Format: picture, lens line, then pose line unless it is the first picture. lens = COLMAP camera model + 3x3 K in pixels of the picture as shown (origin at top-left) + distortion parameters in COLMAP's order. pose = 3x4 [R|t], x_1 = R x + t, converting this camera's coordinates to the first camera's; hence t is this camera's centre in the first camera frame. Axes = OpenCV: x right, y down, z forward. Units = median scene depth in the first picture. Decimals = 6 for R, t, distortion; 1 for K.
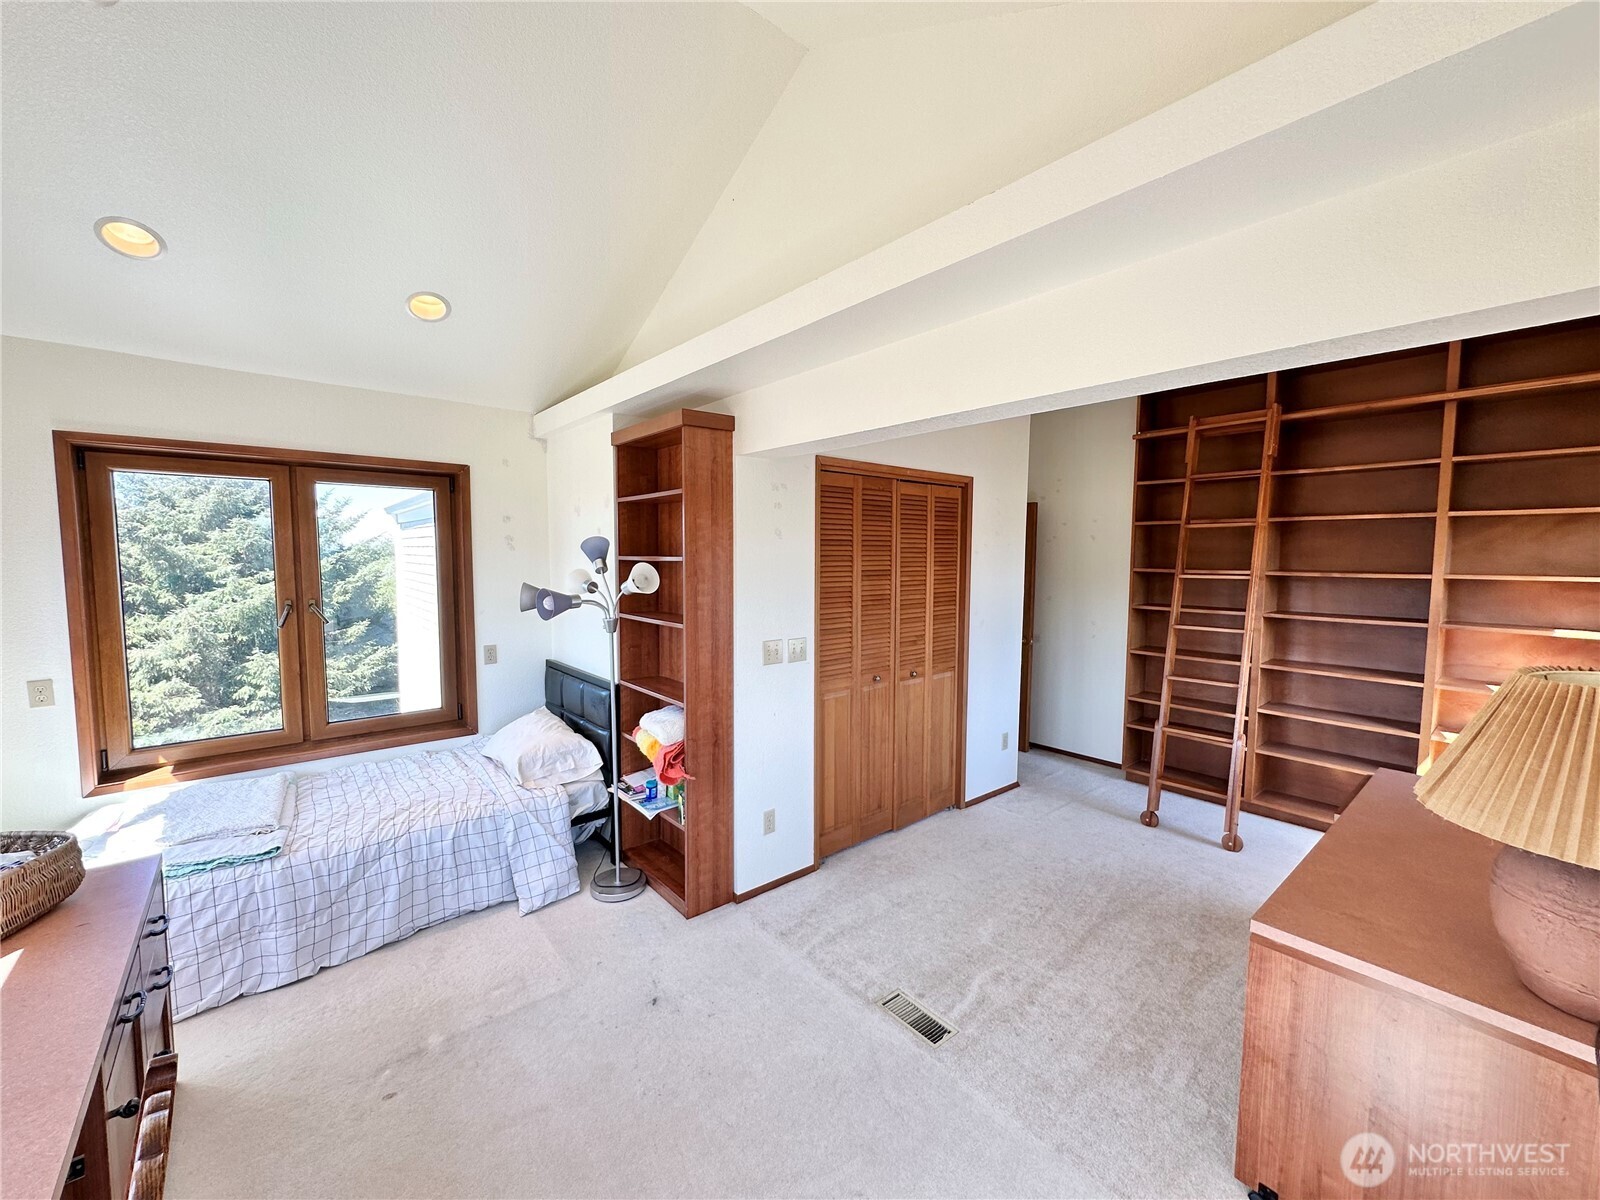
lens RADIAL K [[639.3, 0, 800.0], [0, 639.3, 600.0], [0, 0, 1]] dist [-0.004171, 0.001085]
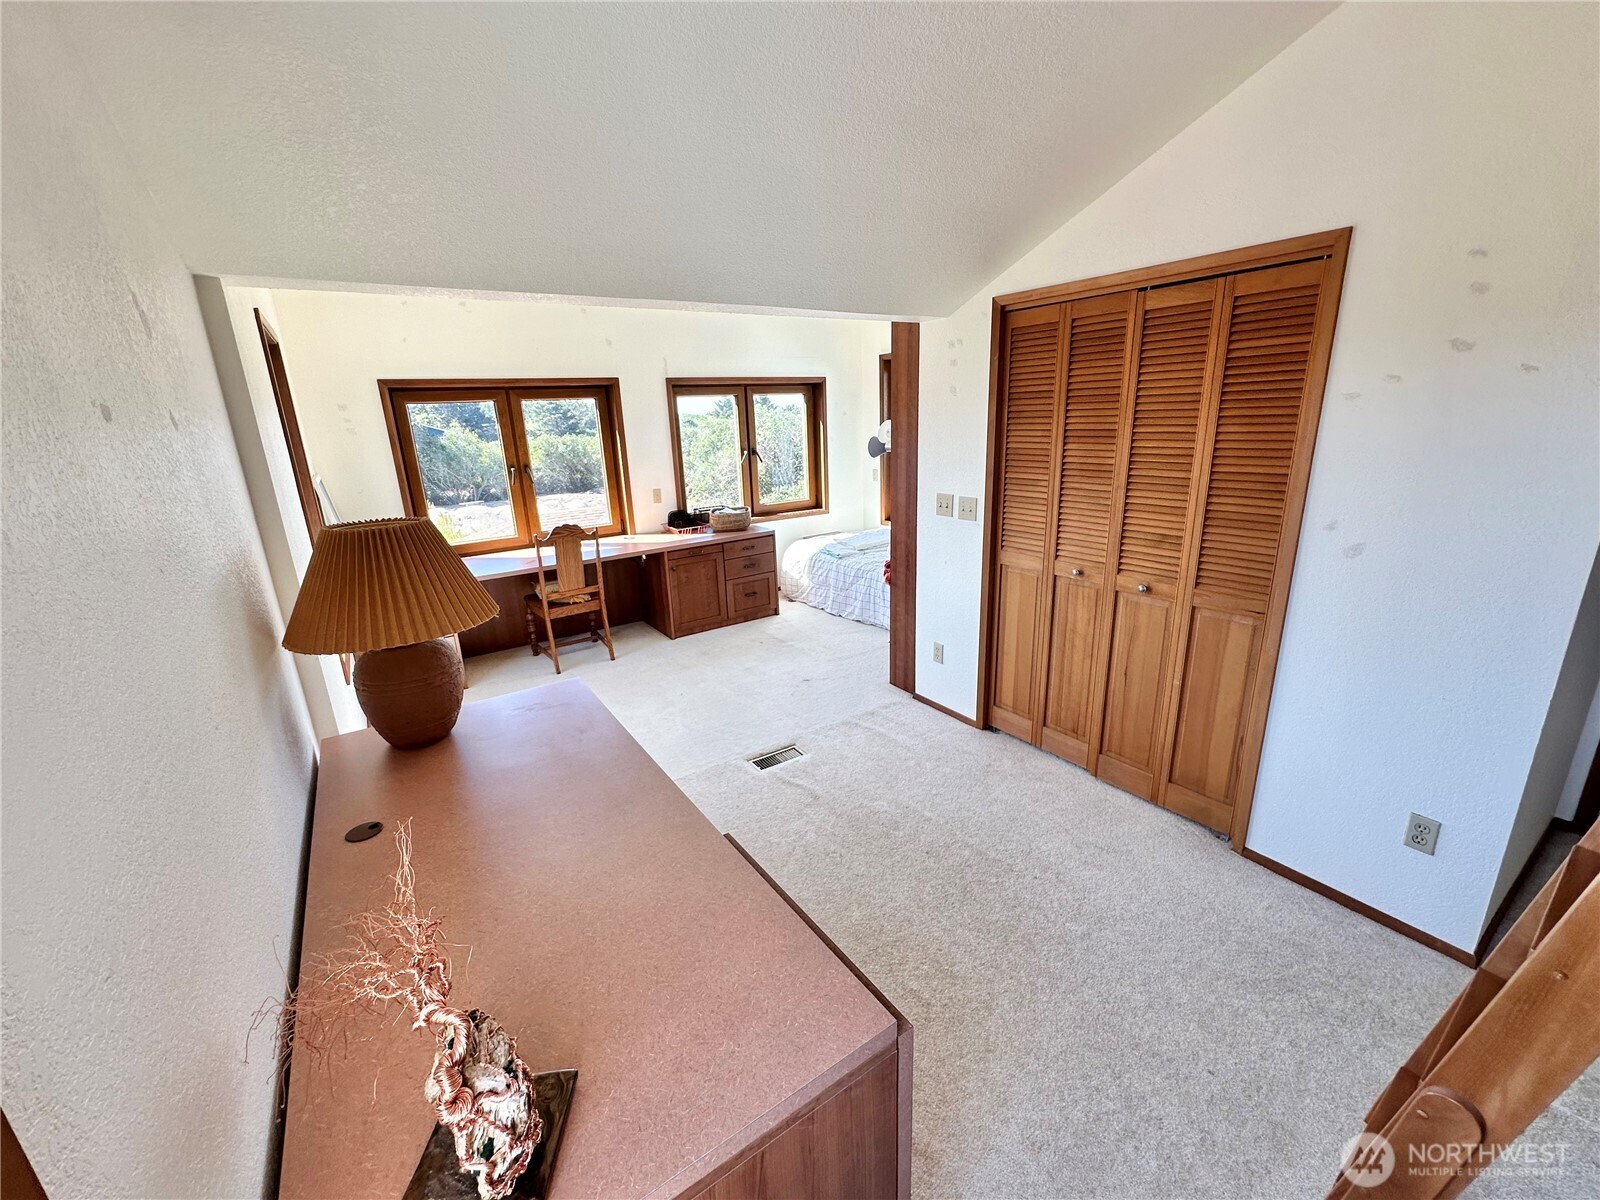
lens RADIAL K [[639.3, 0, 800.0], [0, 639.3, 600.0], [0, 0, 1]] dist [-0.004171, 0.001085]
pose [[-0.103445, 0.278987, -0.954707, 0.850966], [-0.037081, 0.958107, 0.283999, -0.051064], [0.993944, 0.064780, -0.088767, 0.685101]]
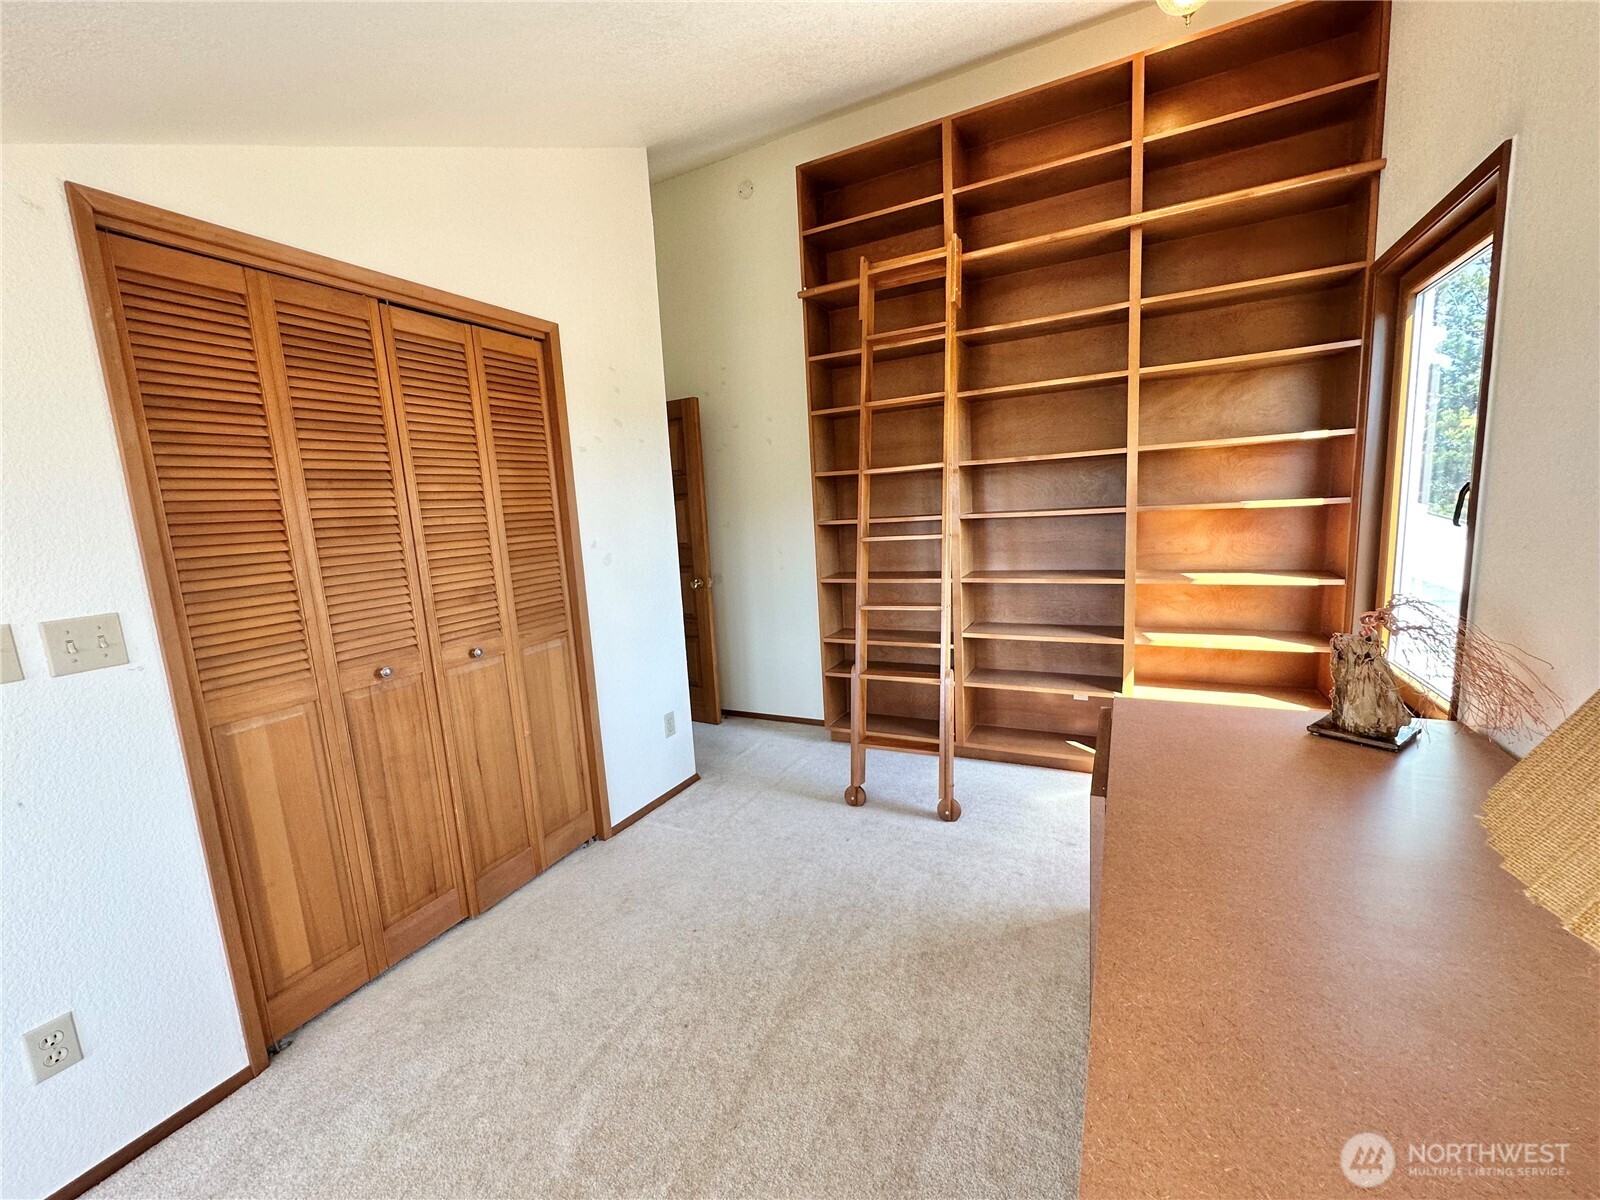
lens RADIAL K [[639.3, 0, 800.0], [0, 639.3, 600.0], [0, 0, 1]] dist [-0.004171, 0.001085]
pose [[0.918417, -0.112630, 0.379243, 0.229453], [0.089093, 0.992876, 0.079114, 0.046903], [-0.385452, -0.038872, 0.921909, 0.340138]]
